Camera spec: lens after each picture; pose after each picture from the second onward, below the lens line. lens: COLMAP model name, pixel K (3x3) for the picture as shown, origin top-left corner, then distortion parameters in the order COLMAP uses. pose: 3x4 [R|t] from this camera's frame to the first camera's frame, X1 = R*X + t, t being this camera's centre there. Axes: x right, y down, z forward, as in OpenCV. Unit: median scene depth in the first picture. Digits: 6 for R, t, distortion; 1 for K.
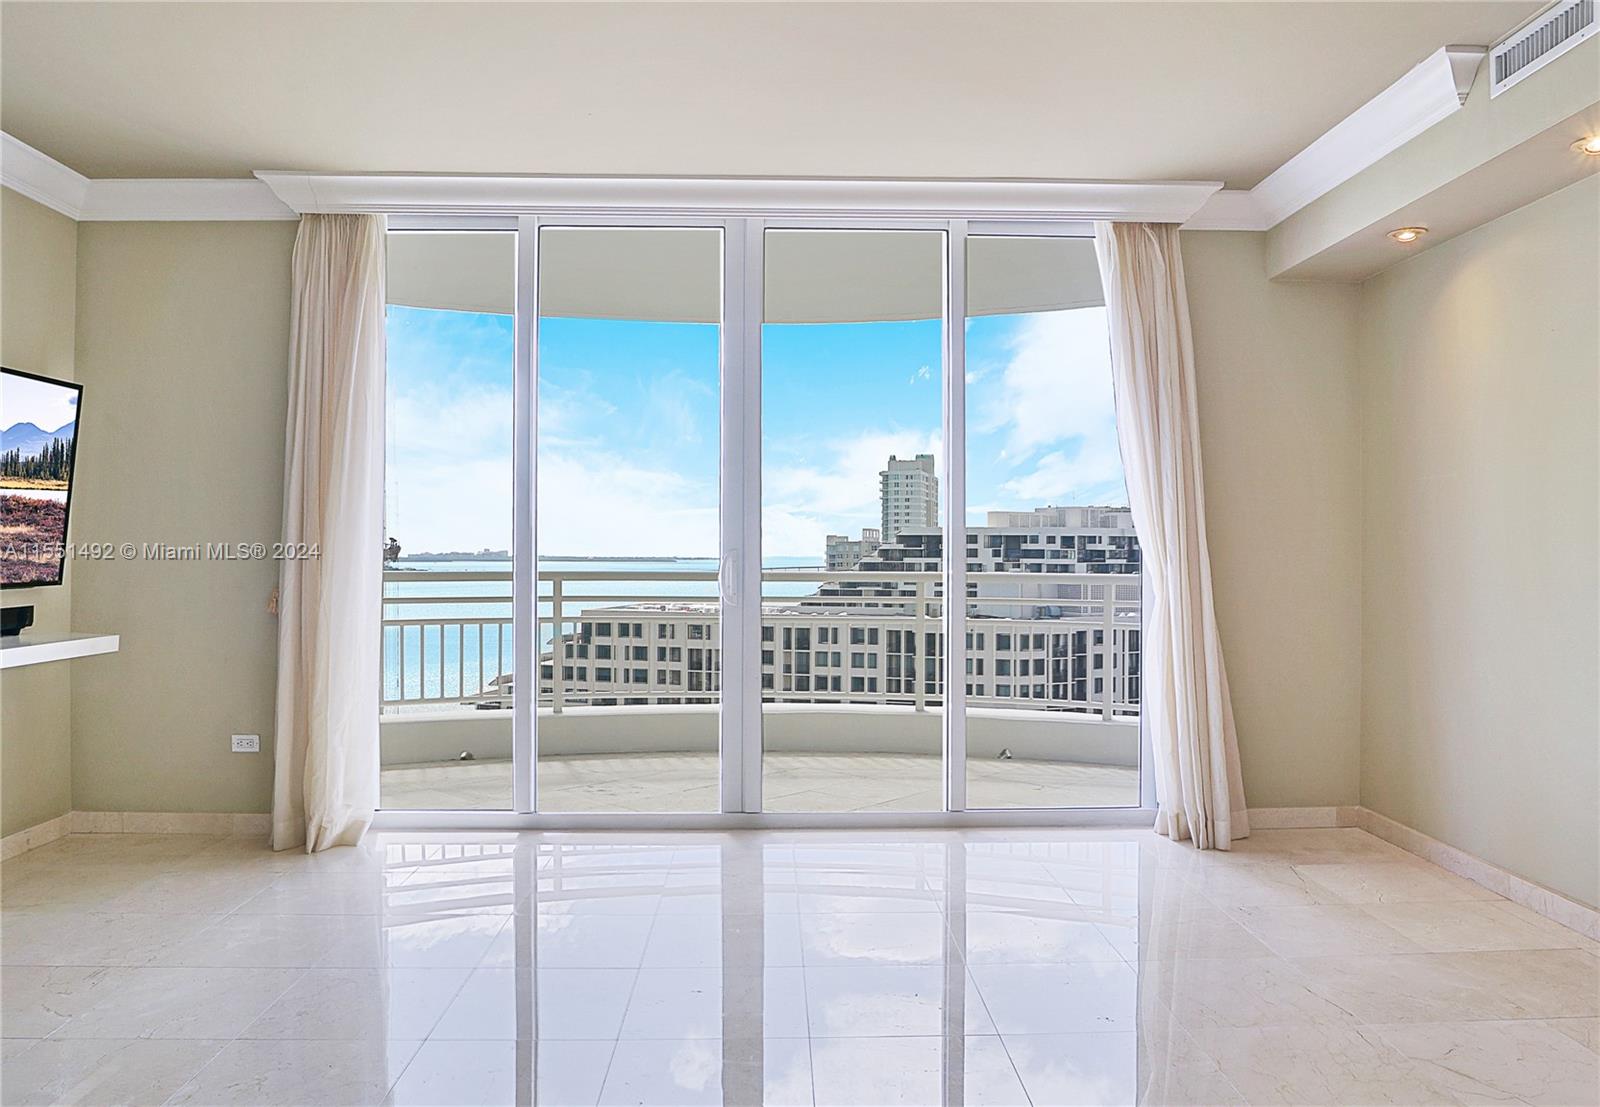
lens RADIAL K [[1084.2, 0, 803.1], [0, 1084.2, 534.9], [0, 0, 1]] dist [-0.029245, 0.003326]
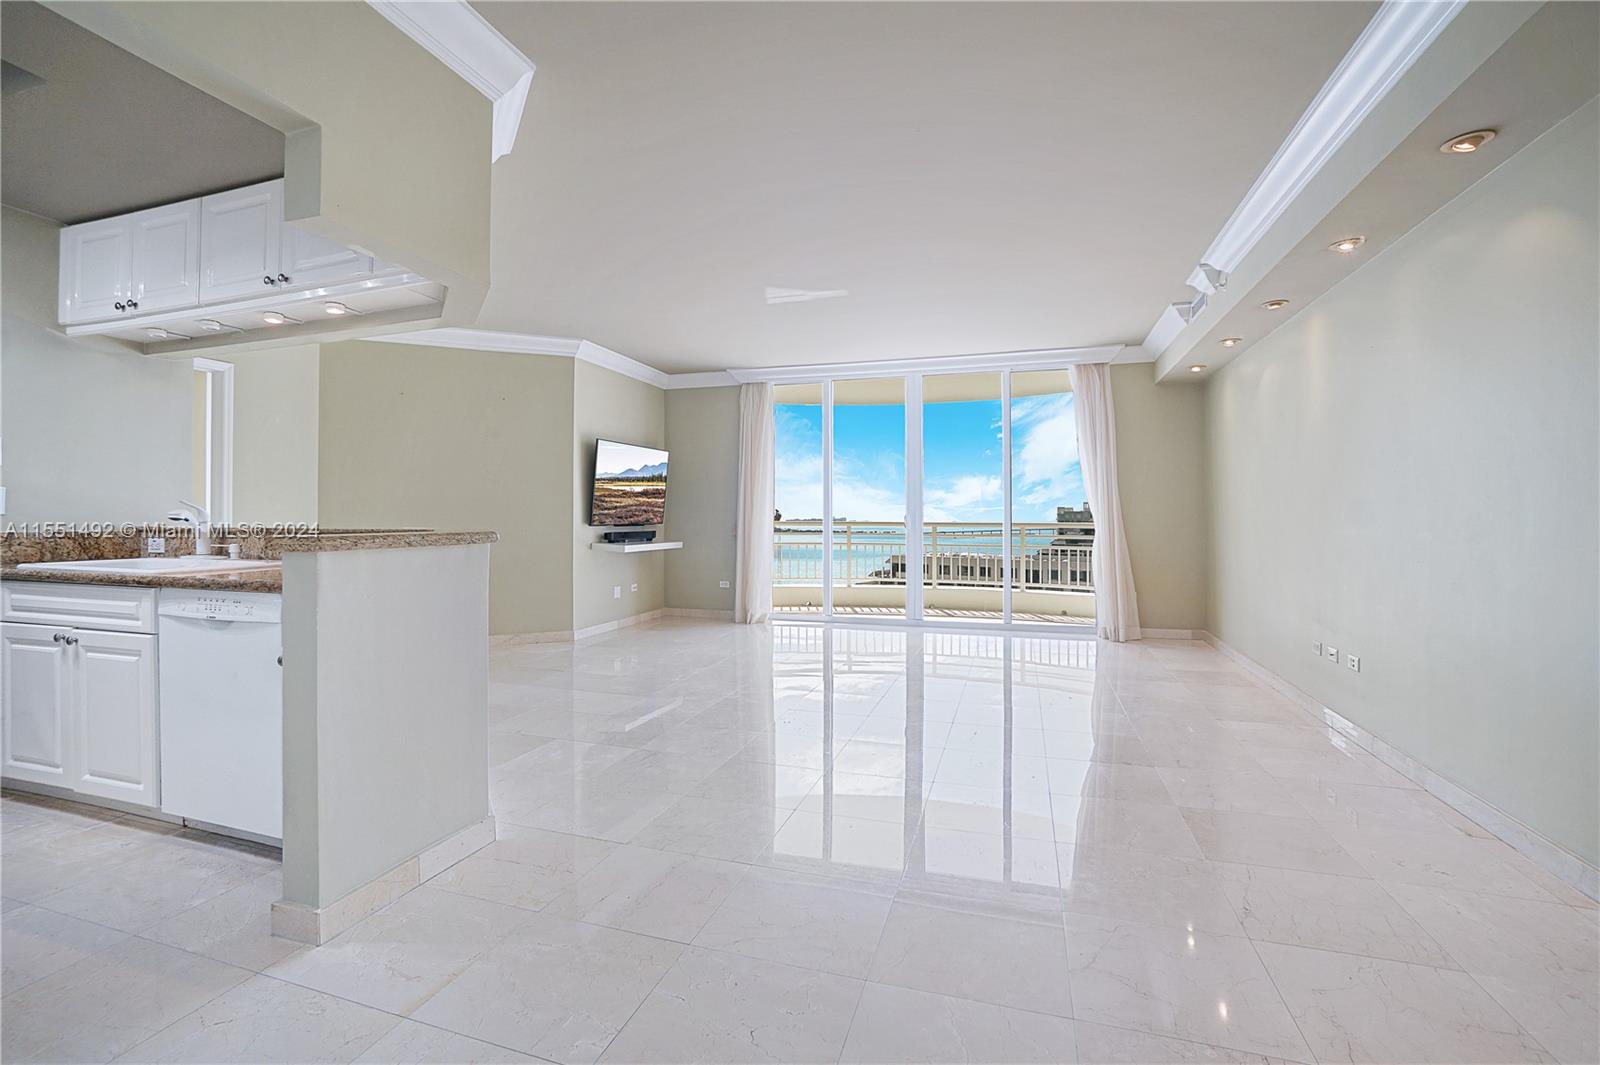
lens RADIAL K [[719.3, 0, 794.5], [0, 719.3, 511.9], [0, 0, 1]] dist [-0.033261, 0.007014]
pose [[0.942683, -0.002157, -0.333683, 0.219561], [0.004062, 0.999979, 0.005011, 0.008200], [0.333665, -0.006080, 0.942672, -0.571506]]
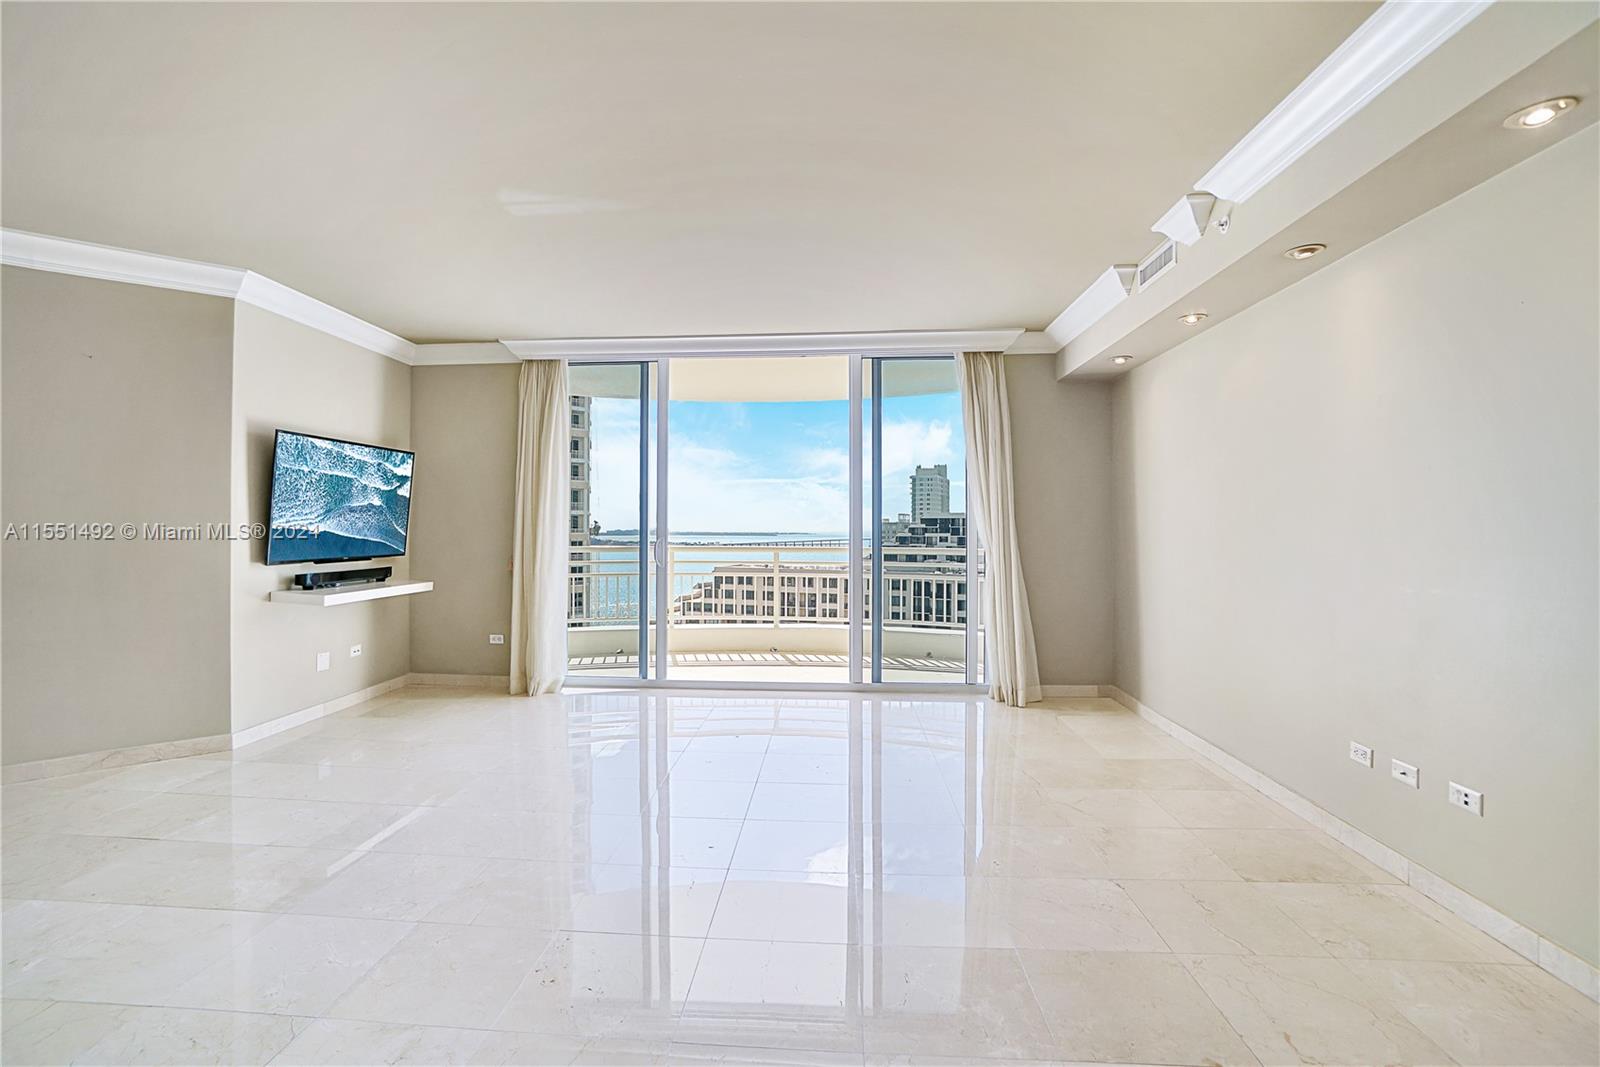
lens RADIAL K [[719.3, 0, 785.5], [0, 719.3, 526.6], [0, 0, 1]] dist [-0.033261, 0.007014]
pose [[0.994291, -0.001006, -0.106694, 0.116501], [0.002334, 0.999921, 0.012324, -0.017779], [0.106674, -0.012503, 0.994215, -0.188728]]
